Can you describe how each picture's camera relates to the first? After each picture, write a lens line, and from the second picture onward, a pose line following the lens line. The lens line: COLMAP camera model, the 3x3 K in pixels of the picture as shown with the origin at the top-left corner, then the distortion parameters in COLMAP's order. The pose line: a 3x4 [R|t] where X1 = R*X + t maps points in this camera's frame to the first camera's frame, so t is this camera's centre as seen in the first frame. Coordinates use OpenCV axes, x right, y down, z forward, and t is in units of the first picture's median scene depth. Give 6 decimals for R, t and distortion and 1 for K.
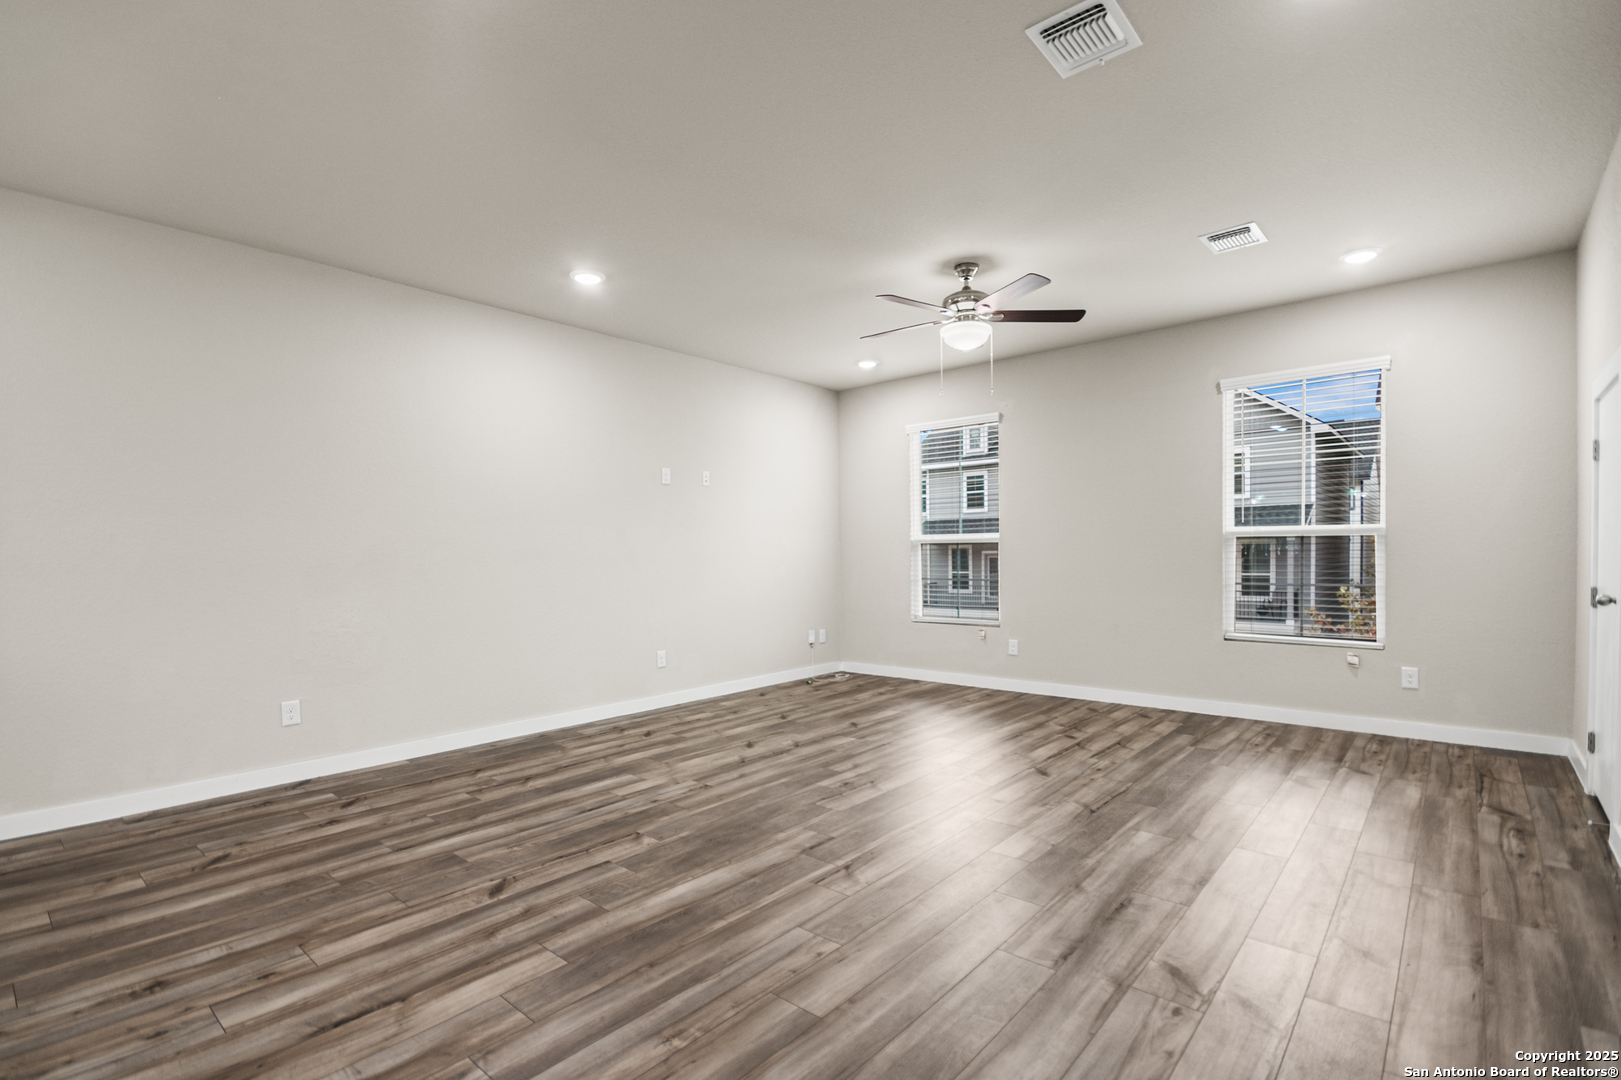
lens RADIAL K [[759.5, 0, 798.6], [0, 759.5, 555.4], [0, 0, 1]] dist [-0.001654, -0.000343]
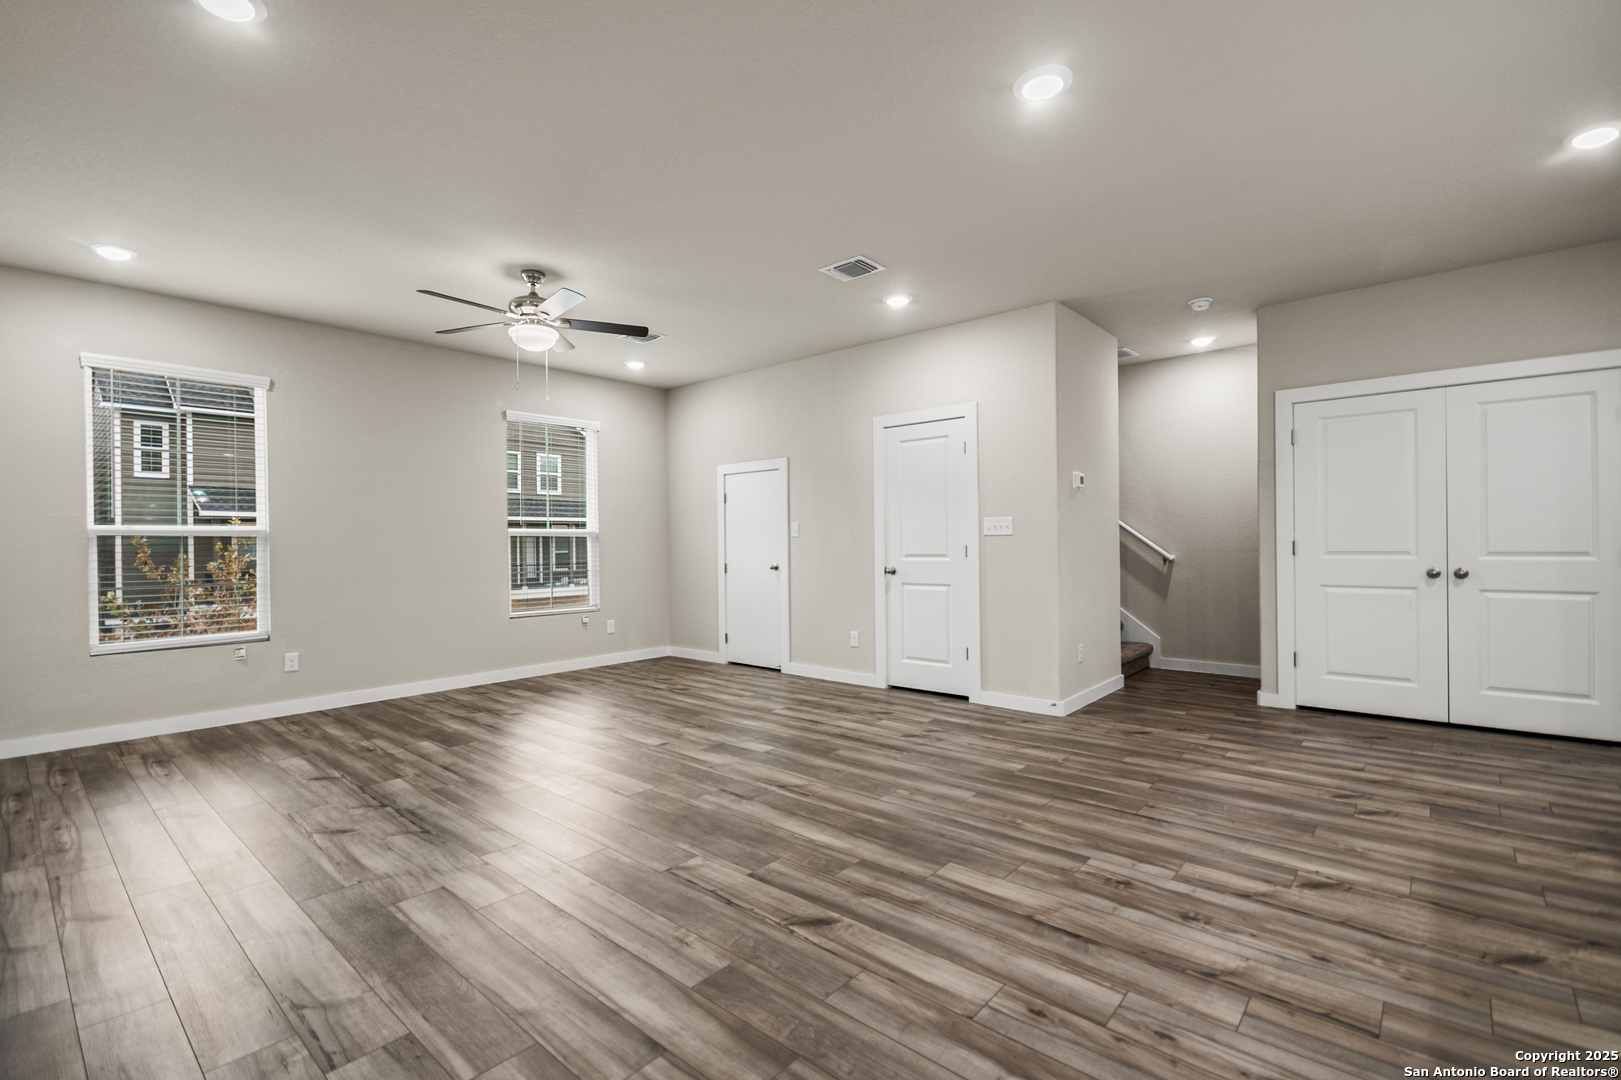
lens RADIAL K [[722.3, 0, 812.6], [0, 722.3, 549.2], [0, 0, 1]] dist [0.002744, -0.000631]
pose [[-0.009109, 0.001589, 0.999957, -1.284736], [0.012026, 0.999927, -0.001479, 0.009828], [-0.999886, 0.012012, -0.009128, 1.050200]]
